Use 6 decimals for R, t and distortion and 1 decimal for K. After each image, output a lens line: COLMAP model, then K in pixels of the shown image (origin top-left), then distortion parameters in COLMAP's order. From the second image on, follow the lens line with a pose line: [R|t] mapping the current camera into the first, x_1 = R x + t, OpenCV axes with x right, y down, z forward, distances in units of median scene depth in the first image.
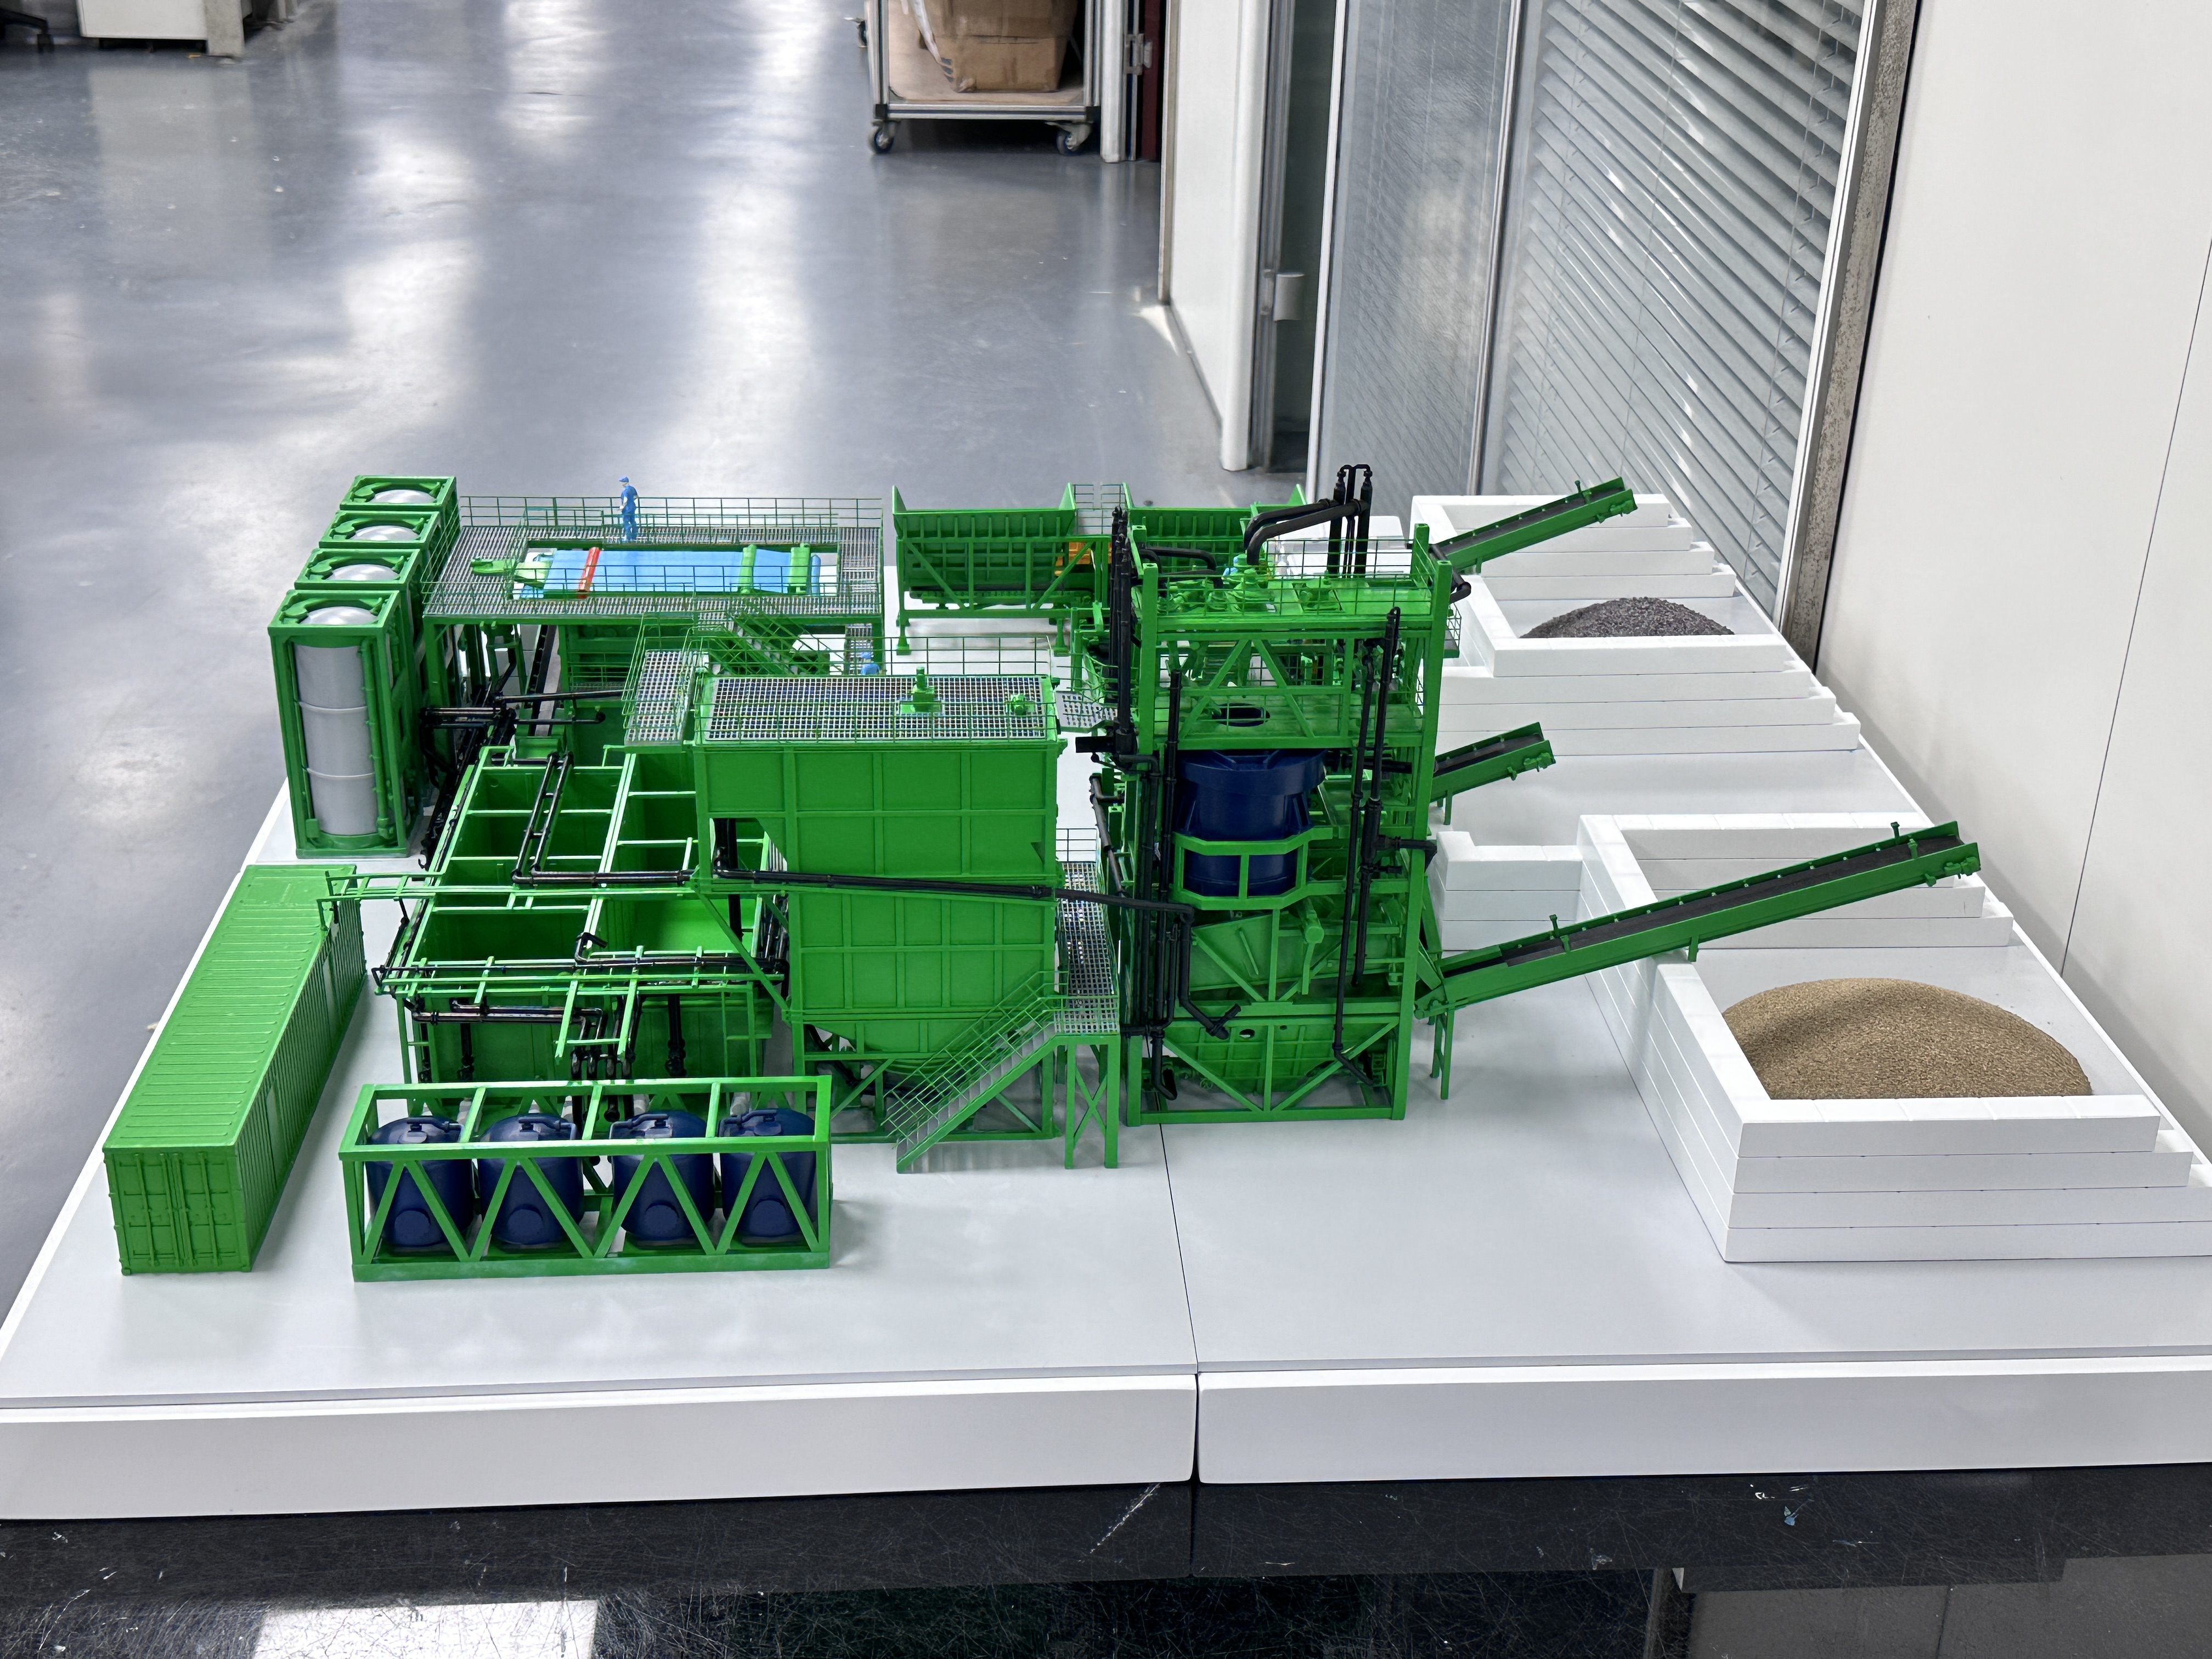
lens RADIAL K [[2719.7, 0, 1106.0], [0, 2719.7, 829.5], [0, 0, 1]] dist [0.124616, 0.022350]
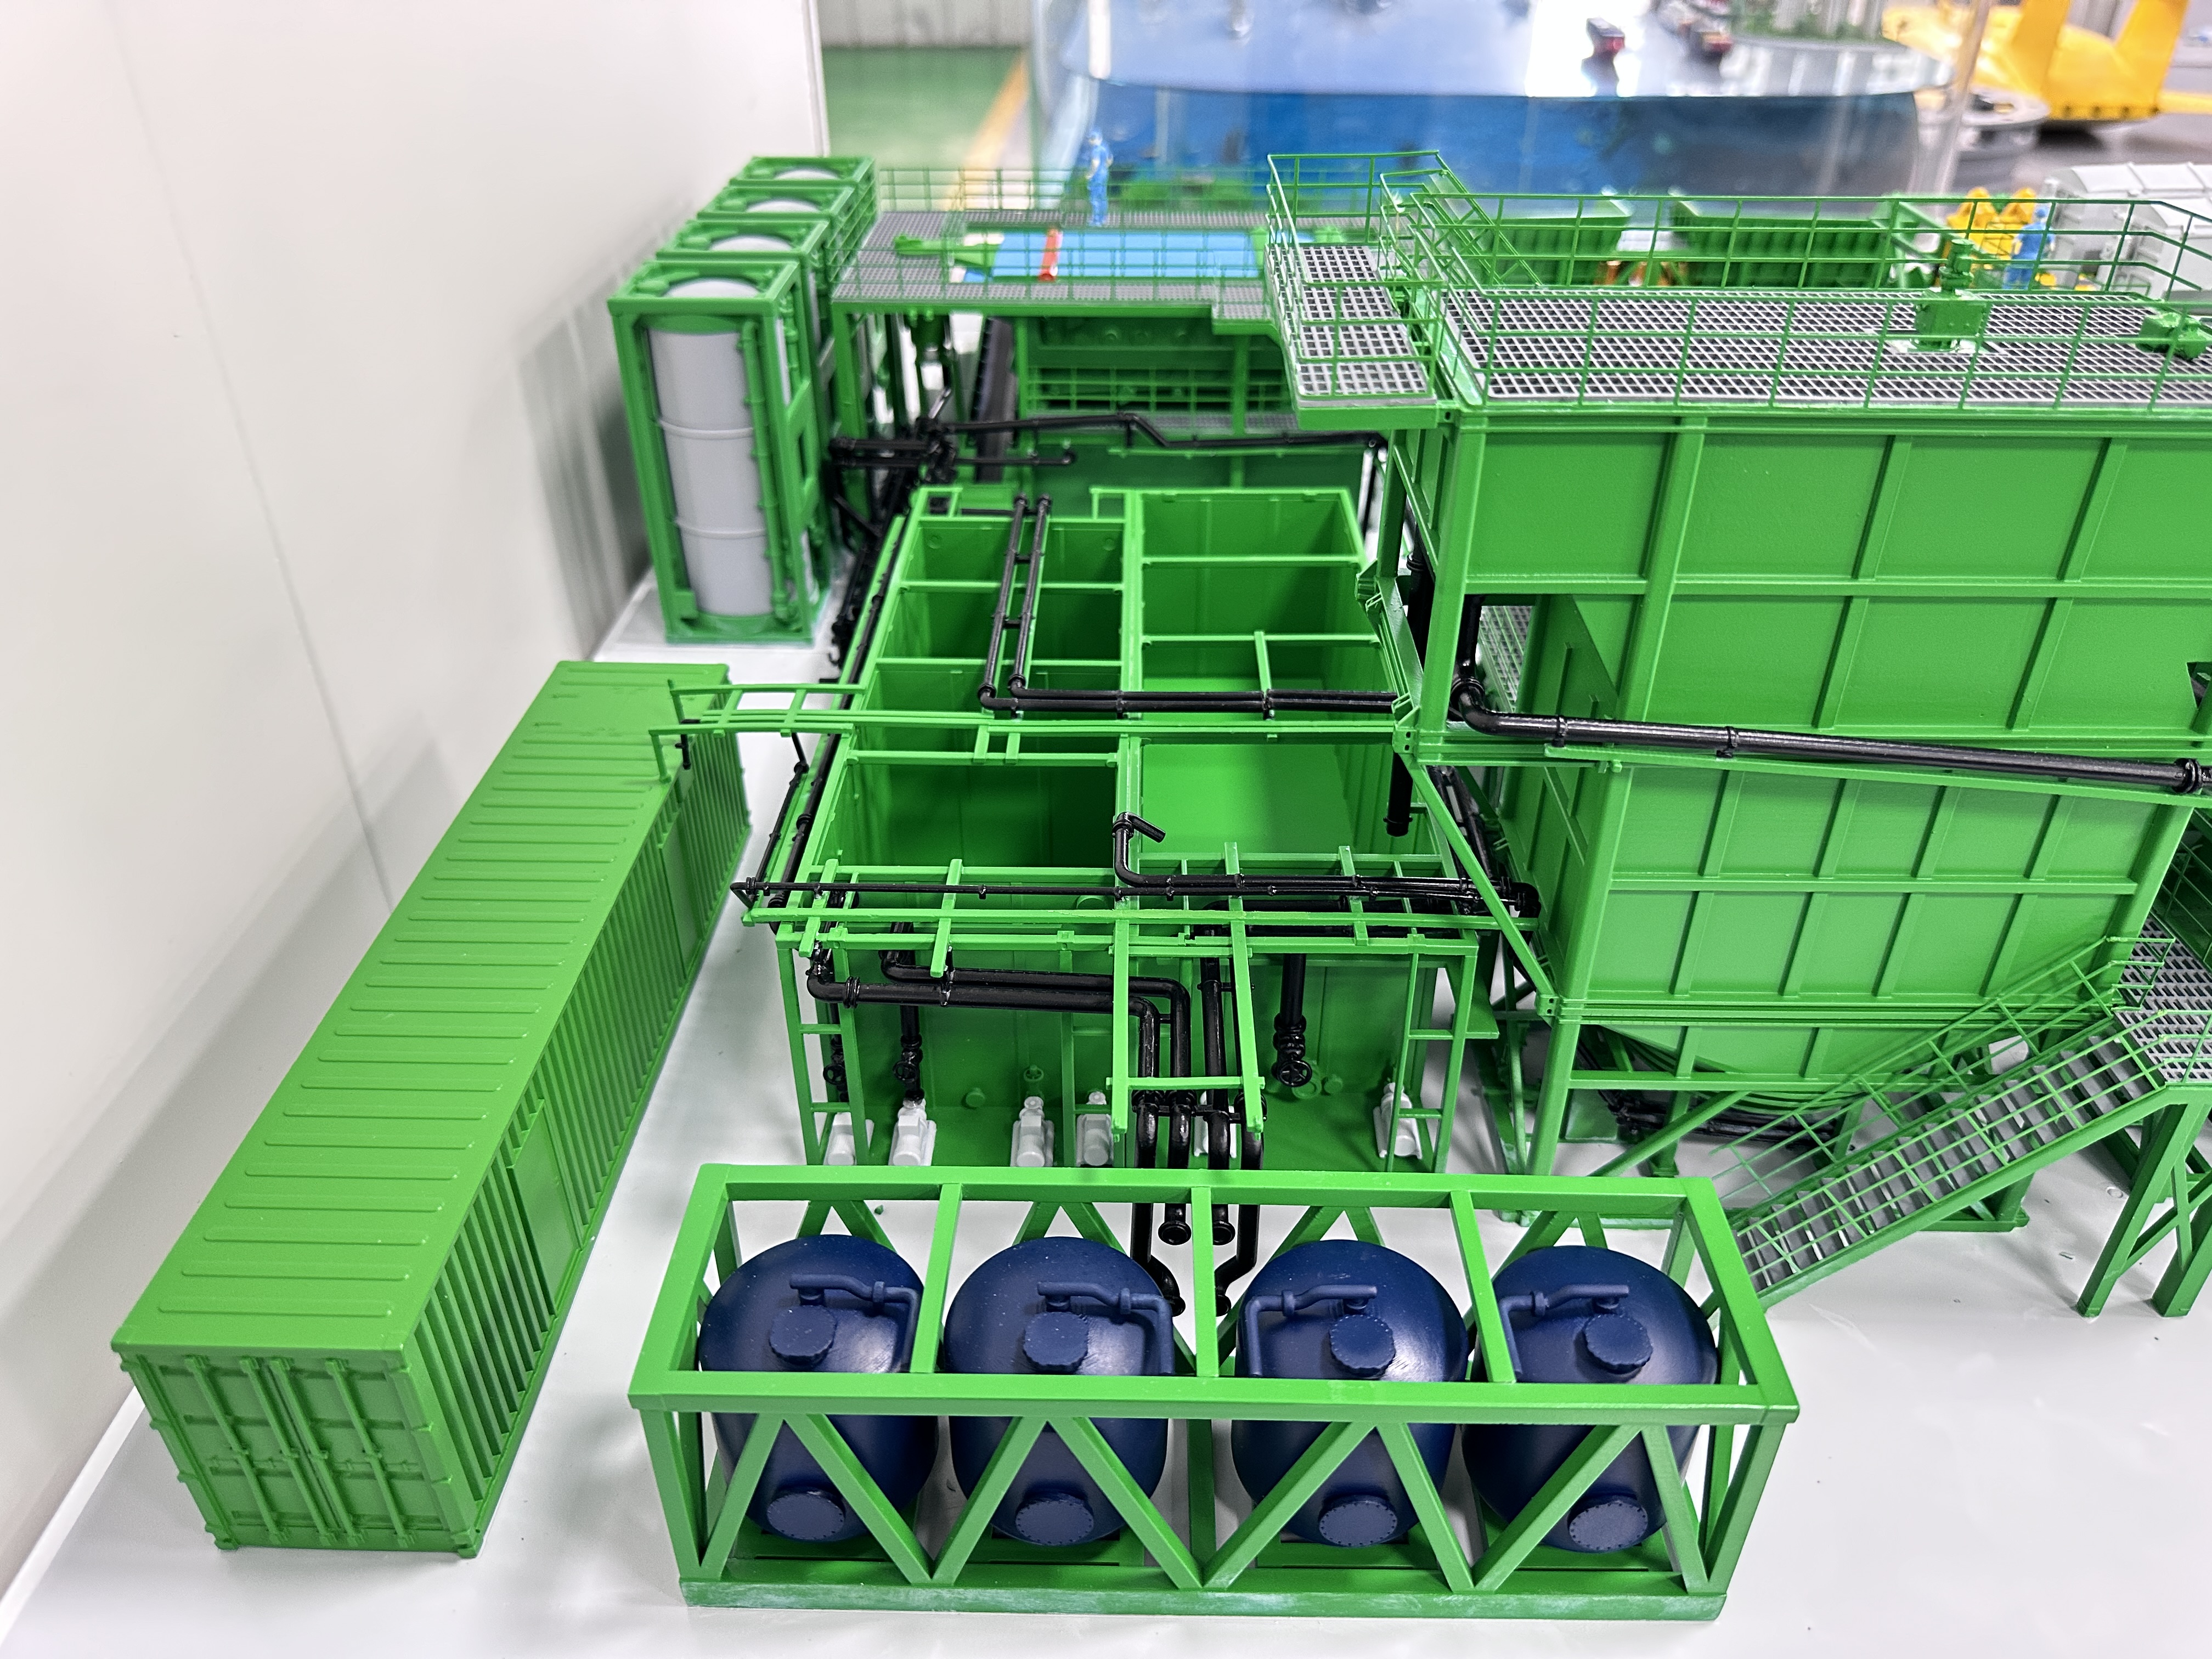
lens RADIAL K [[1610.0, 0, 1106.0], [0, 1610.0, 829.5], [0, 0, 1]] dist [0.045935, -0.001424]
pose [[0.996416, 0.029139, -0.079405, -0.163178], [-0.018056, 0.990425, 0.136868, -0.002038], [0.082633, -0.134944, 0.987402, 0.663750]]
